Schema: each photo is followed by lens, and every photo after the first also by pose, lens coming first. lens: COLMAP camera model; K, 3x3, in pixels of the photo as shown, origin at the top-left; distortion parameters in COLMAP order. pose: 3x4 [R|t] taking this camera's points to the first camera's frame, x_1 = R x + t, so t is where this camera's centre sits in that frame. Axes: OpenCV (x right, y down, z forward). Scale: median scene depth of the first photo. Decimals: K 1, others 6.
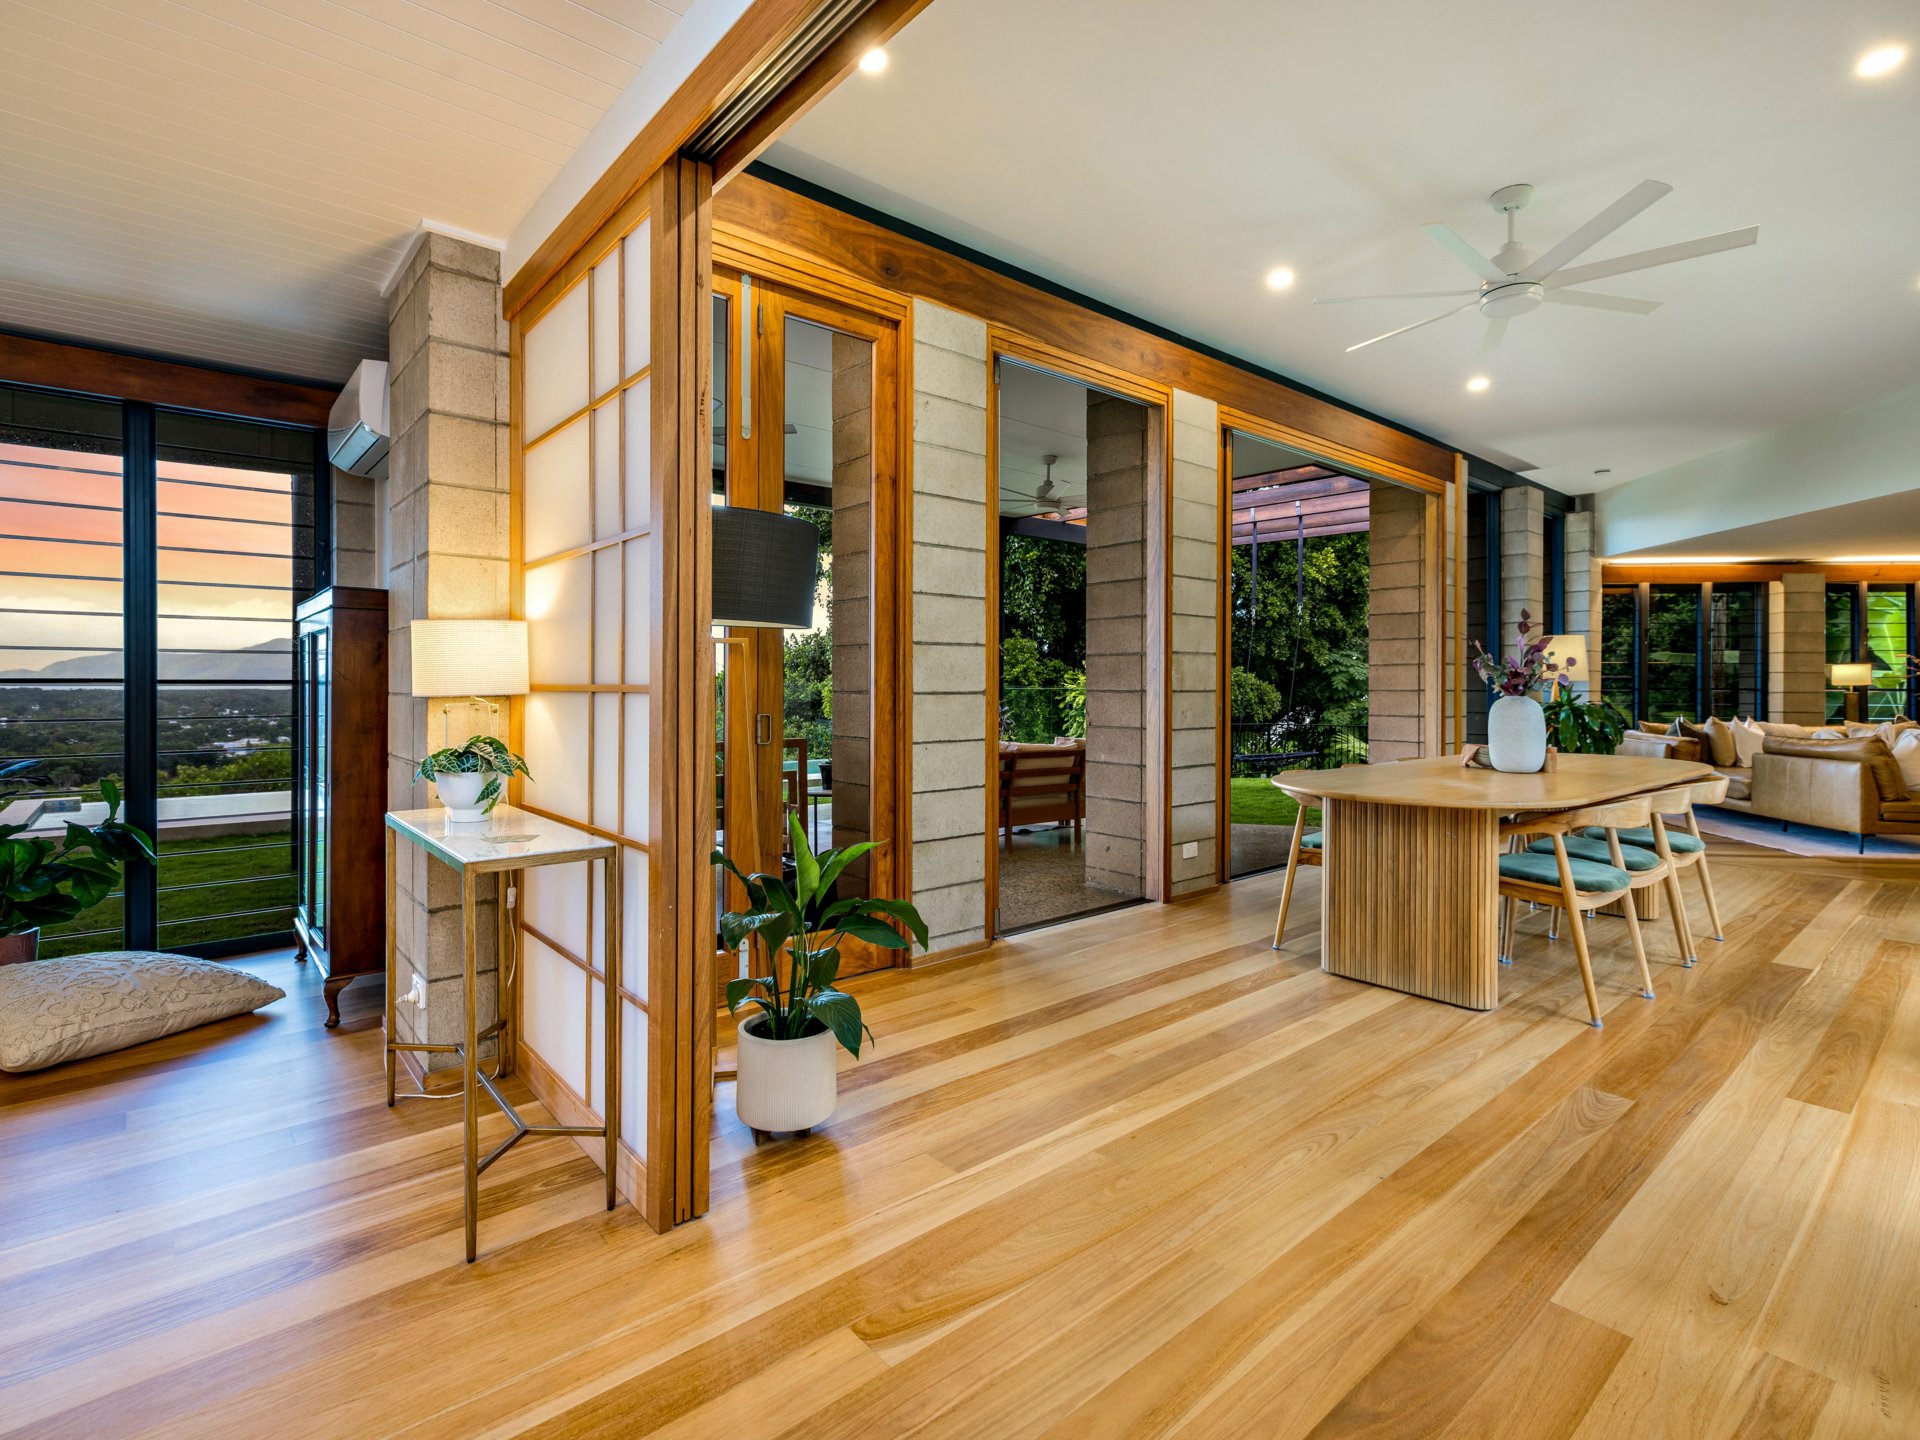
lens RADIAL K [[925.6, 0, 955.8], [0, 925.6, 691.3], [0, 0, 1]] dist [0.001158, 0.000127]
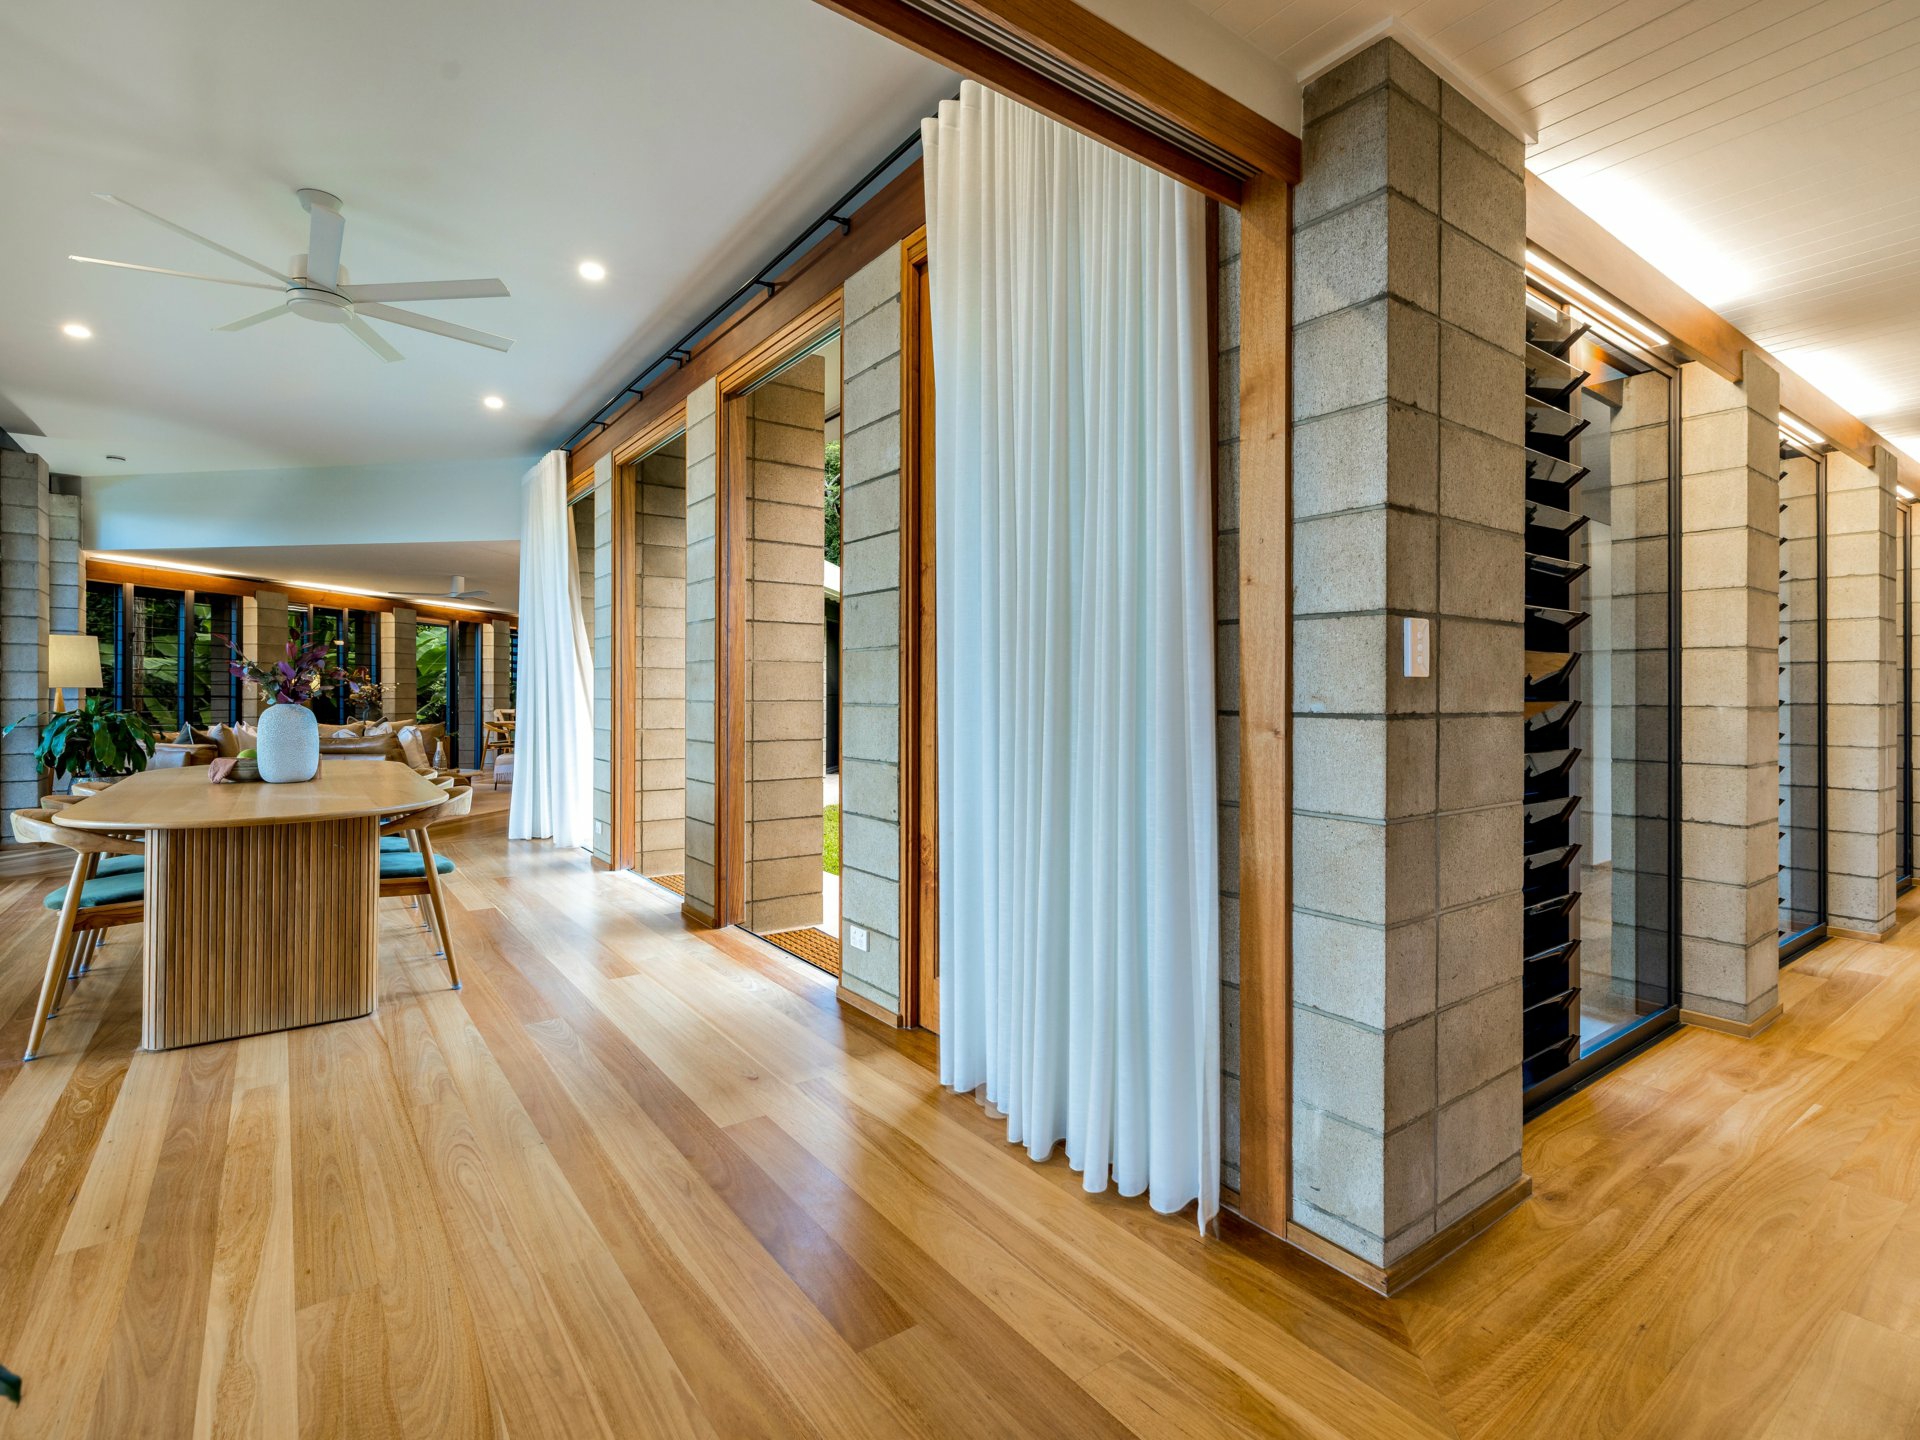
lens RADIAL K [[925.6, 0, 955.8], [0, 925.6, 691.3], [0, 0, 1]] dist [0.001158, 0.000127]
pose [[0.072426, 0.001157, 0.997373, -0.376654], [0.006380, 0.999978, -0.001623, -0.002283], [-0.997353, 0.006481, 0.072417, 0.271158]]
